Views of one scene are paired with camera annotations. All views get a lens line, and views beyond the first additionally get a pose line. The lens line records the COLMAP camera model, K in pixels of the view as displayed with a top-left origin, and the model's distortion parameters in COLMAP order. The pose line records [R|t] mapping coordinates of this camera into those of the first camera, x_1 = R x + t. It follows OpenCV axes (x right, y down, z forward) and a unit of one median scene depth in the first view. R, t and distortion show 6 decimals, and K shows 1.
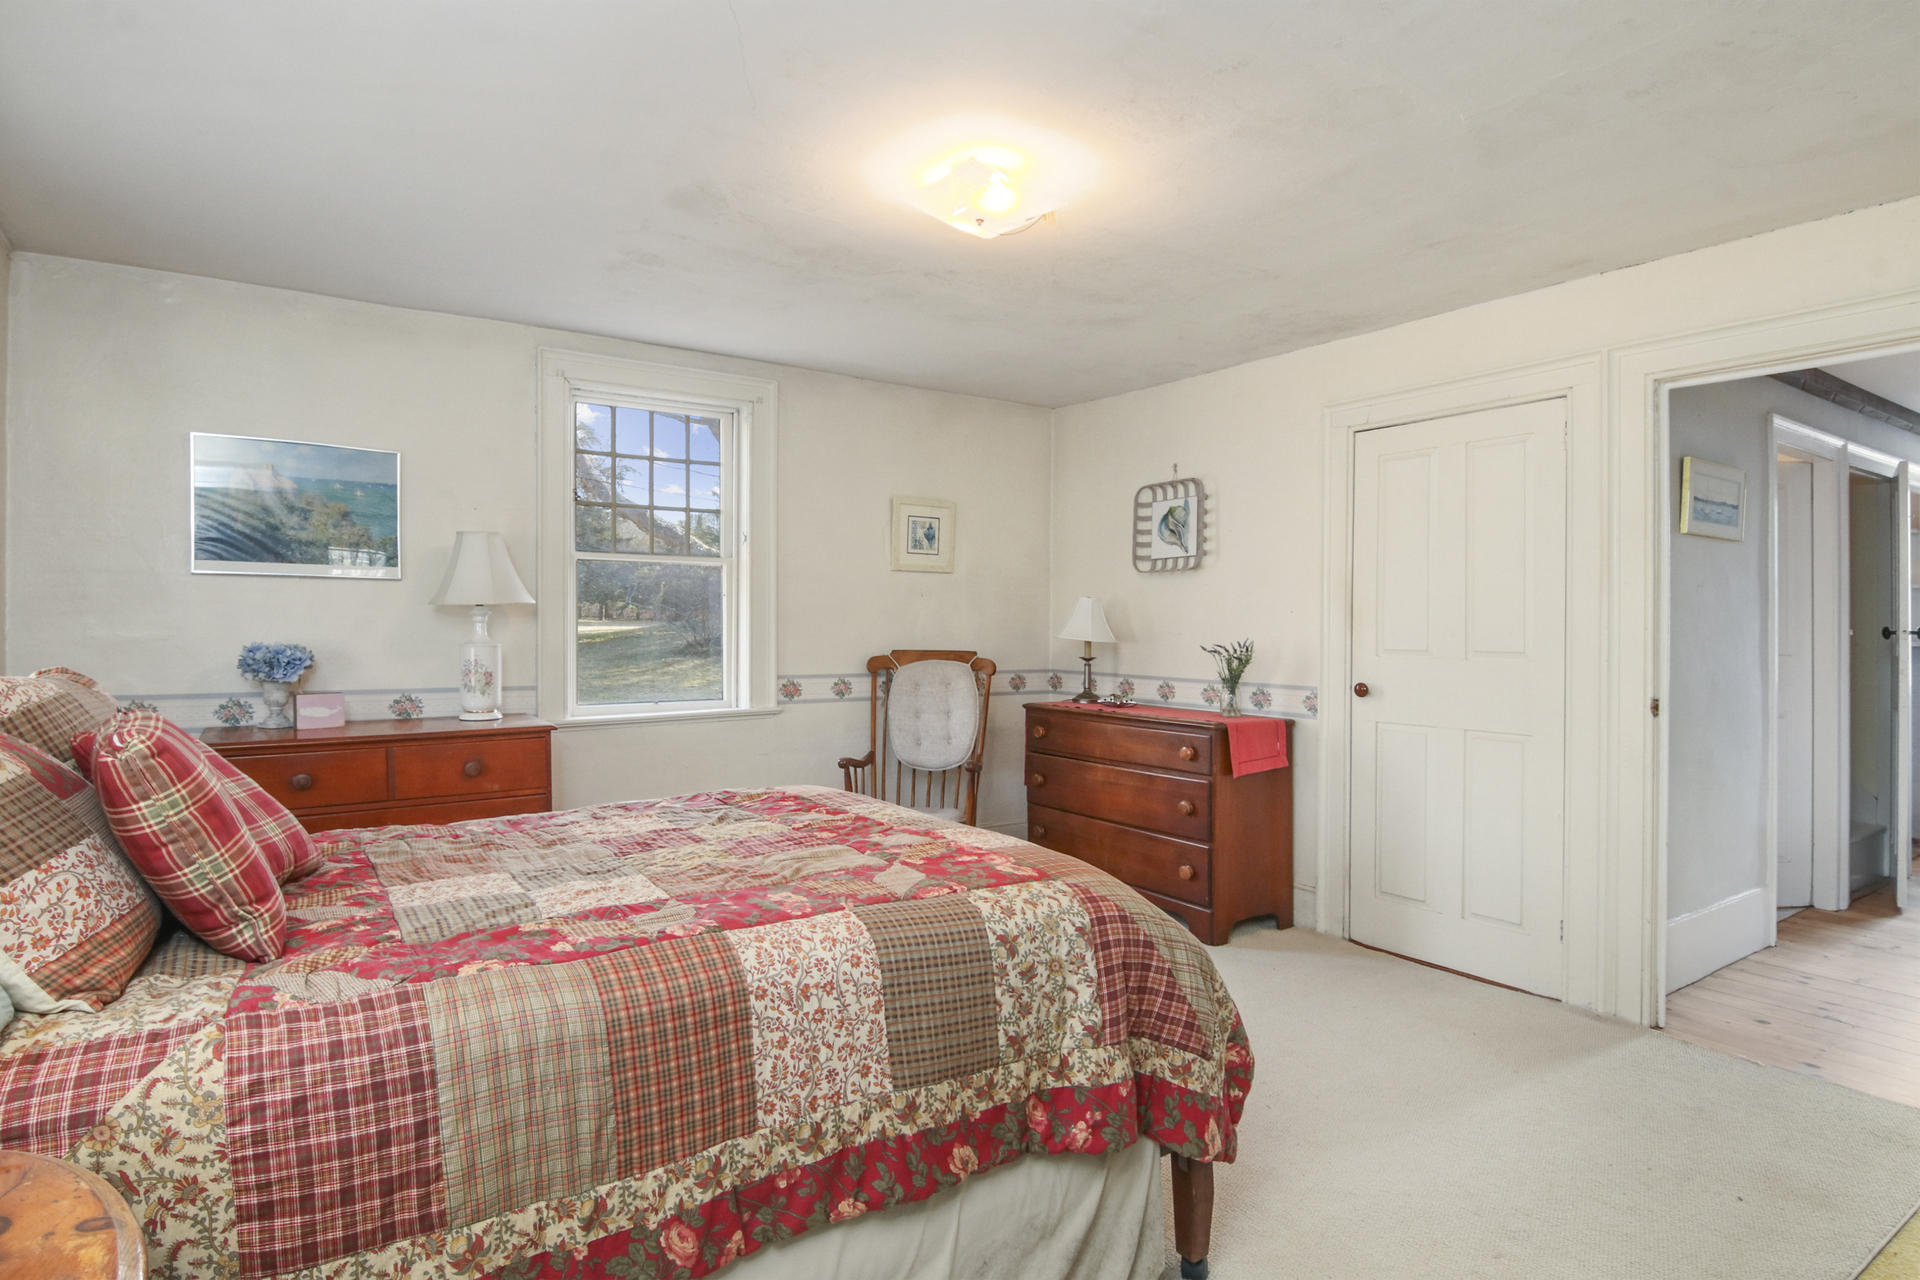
lens RADIAL K [[991.1, 0, 931.4], [0, 991.1, 617.8], [0, 0, 1]] dist [0.002504, -0.014090]
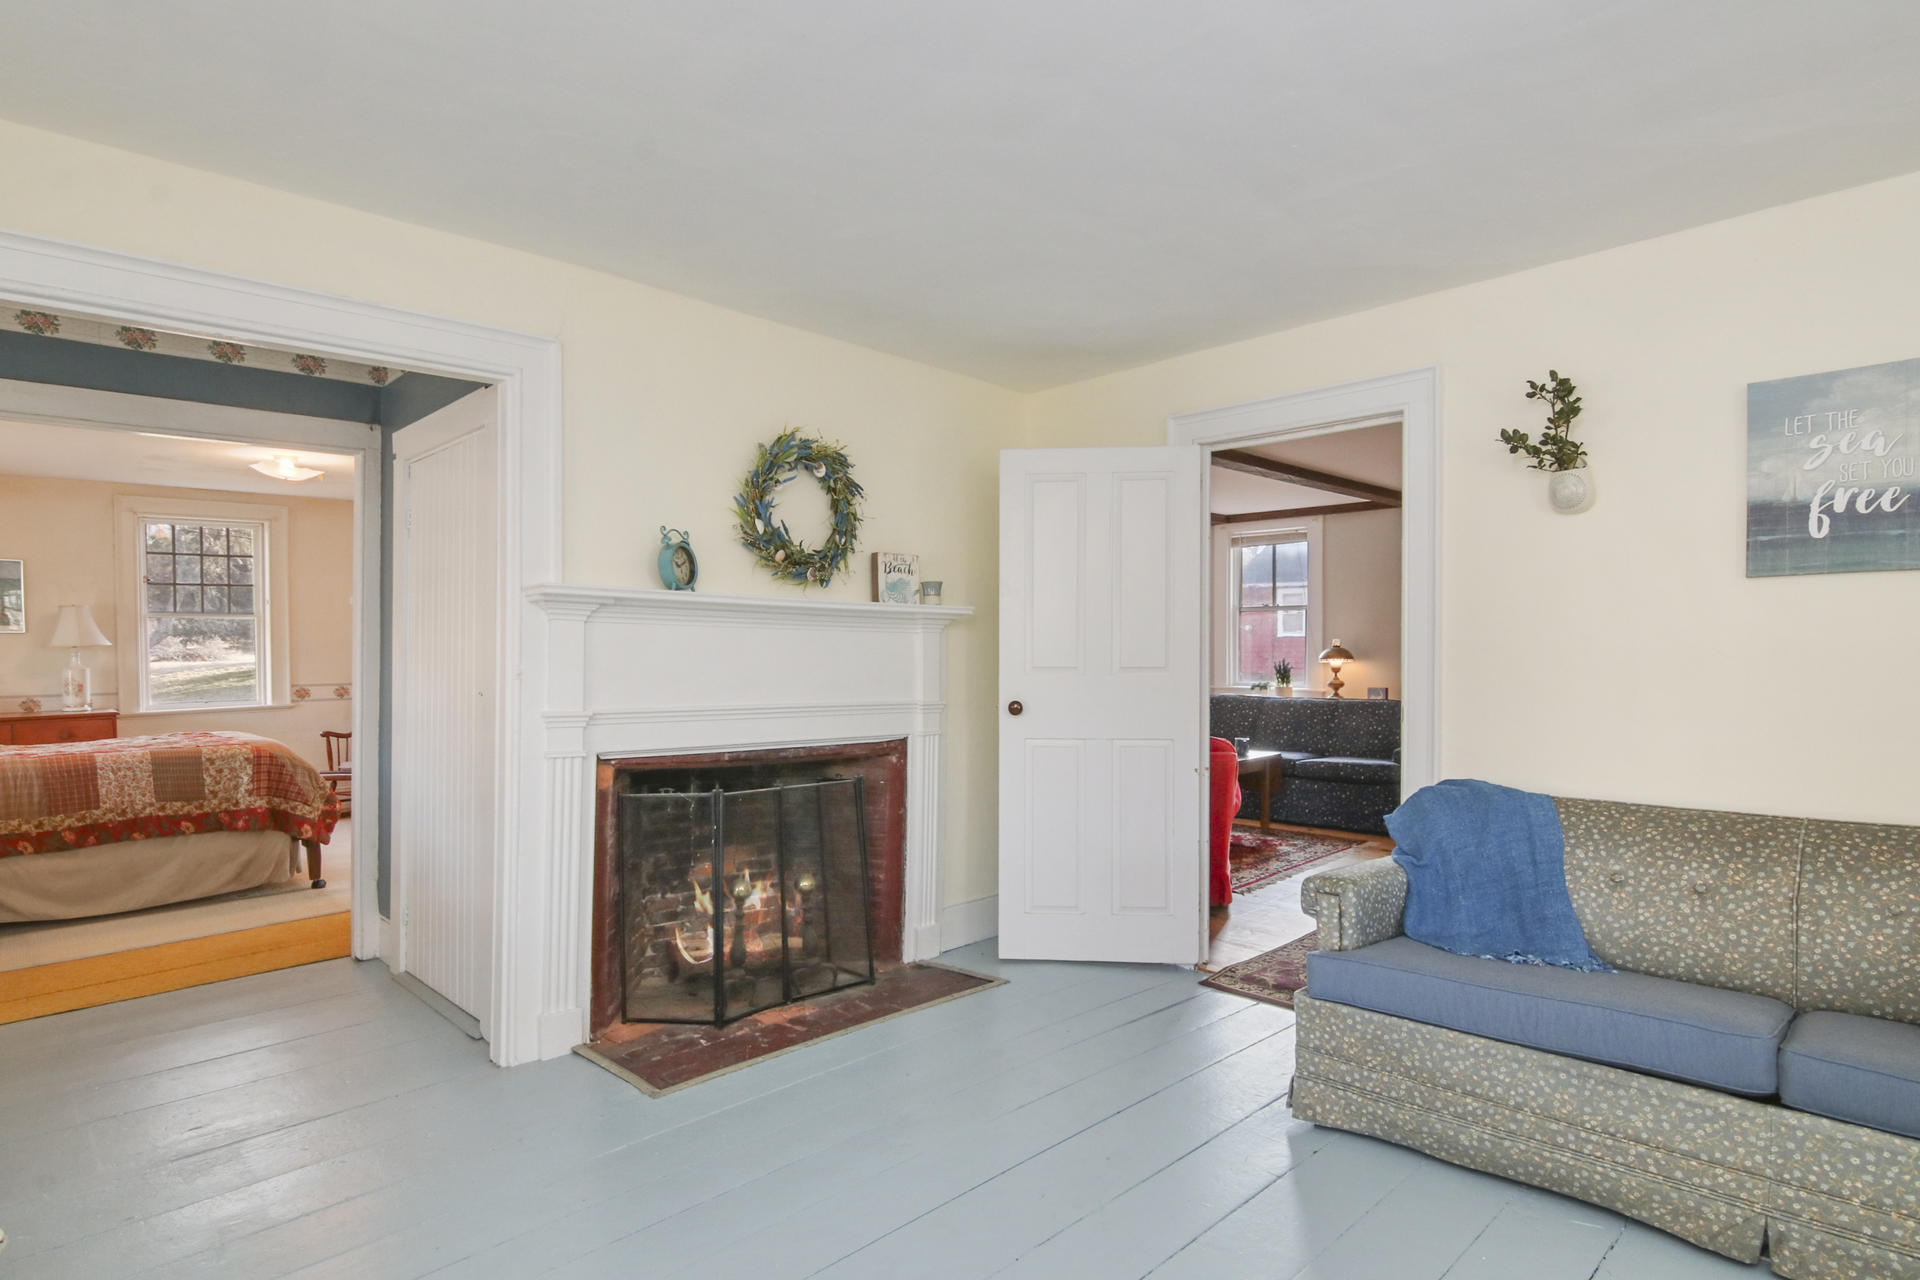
lens RADIAL K [[1012.2, 0, 958.9], [0, 1012.2, 655.6], [0, 0, 1]] dist [-0.001780, -0.013907]
pose [[0.980568, -0.012998, 0.195748, 1.709448], [0.009613, 0.999788, 0.018233, -0.029384], [-0.195943, -0.015997, 0.980485, -2.449954]]
